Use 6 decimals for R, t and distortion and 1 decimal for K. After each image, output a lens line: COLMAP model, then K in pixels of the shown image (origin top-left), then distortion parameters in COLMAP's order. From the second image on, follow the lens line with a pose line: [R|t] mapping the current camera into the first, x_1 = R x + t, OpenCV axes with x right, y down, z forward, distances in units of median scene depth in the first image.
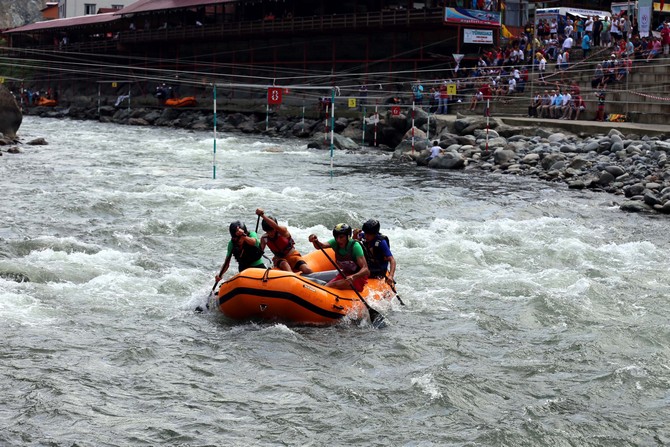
lens RADIAL K [[1357.8, 0, 335.2], [0, 1357.8, 223.8], [0, 0, 1]] dist [-0.233461, 0.000000]
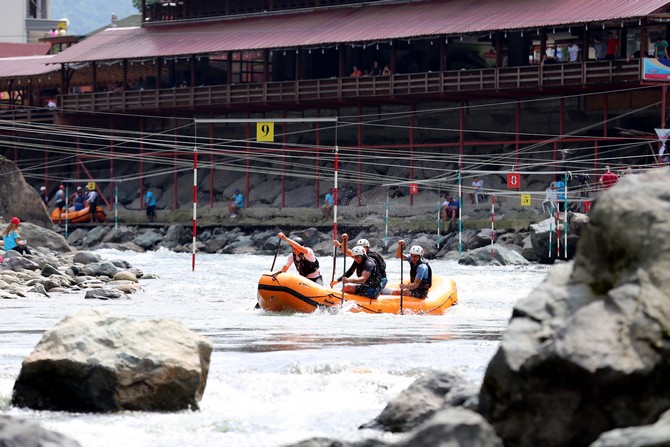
lens RADIAL K [[3789.7, 0, 335.2], [0, 3789.7, 223.7], [0, 0, 1]] dist [1.753572, 0.000000]
pose [[0.999760, -0.018460, 0.011772, -0.087400], [0.019498, 0.995263, -0.095239, 0.091220], [-0.009958, 0.095445, 0.995385, -0.817584]]
